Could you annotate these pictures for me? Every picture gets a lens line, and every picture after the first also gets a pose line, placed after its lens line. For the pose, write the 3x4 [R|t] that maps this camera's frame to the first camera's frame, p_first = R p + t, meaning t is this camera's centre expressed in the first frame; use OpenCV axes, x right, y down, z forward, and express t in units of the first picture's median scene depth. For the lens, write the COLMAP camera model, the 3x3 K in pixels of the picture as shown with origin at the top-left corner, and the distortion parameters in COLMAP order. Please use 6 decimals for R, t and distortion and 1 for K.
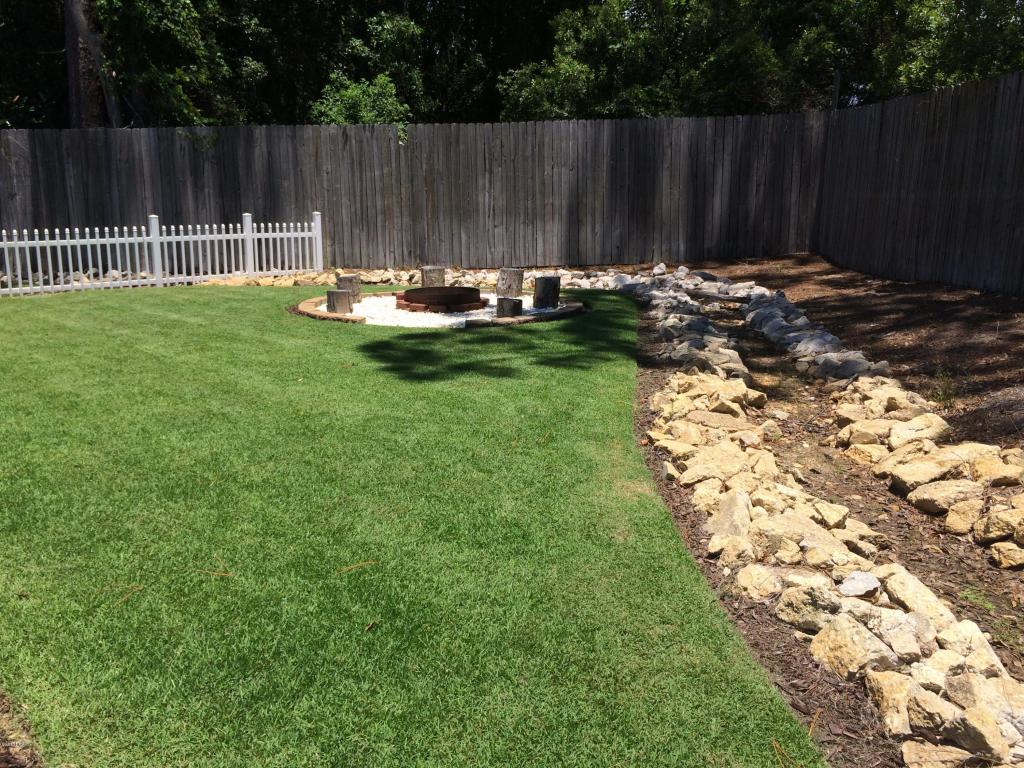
lens RADIAL K [[893.2, 0, 513.4], [0, 893.2, 379.3], [0, 0, 1]] dist [0.094579, -0.122821]
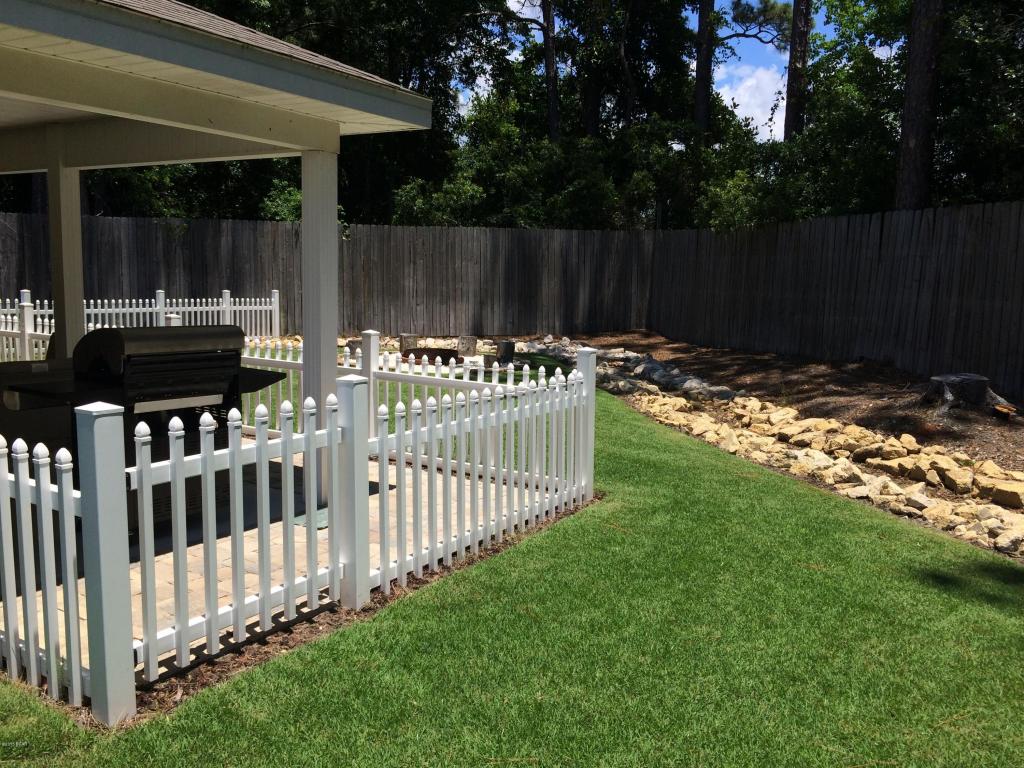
lens RADIAL K [[893.2, 0, 513.4], [0, 893.2, 379.3], [0, 0, 1]] dist [0.094579, -0.122821]
pose [[0.966698, 0.001872, 0.255912, -0.217496], [0.019753, 0.996445, -0.081903, 0.043532], [-0.255155, 0.084231, 0.963224, -0.261733]]
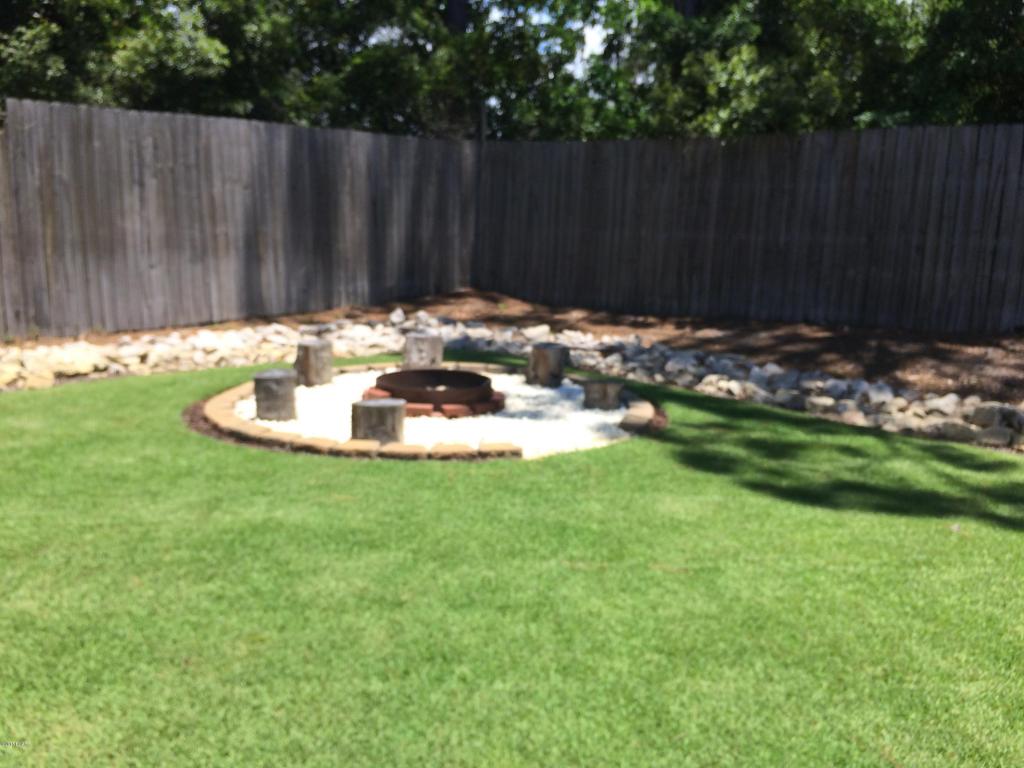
lens RADIAL K [[893.2, 0, 513.4], [0, 893.2, 379.3], [0, 0, 1]] dist [0.094579, -0.122821]
pose [[0.604275, -0.126590, 0.786655, -0.401426], [0.133479, 0.989429, 0.056688, -0.091212], [-0.785516, 0.070747, 0.614784, 0.387352]]
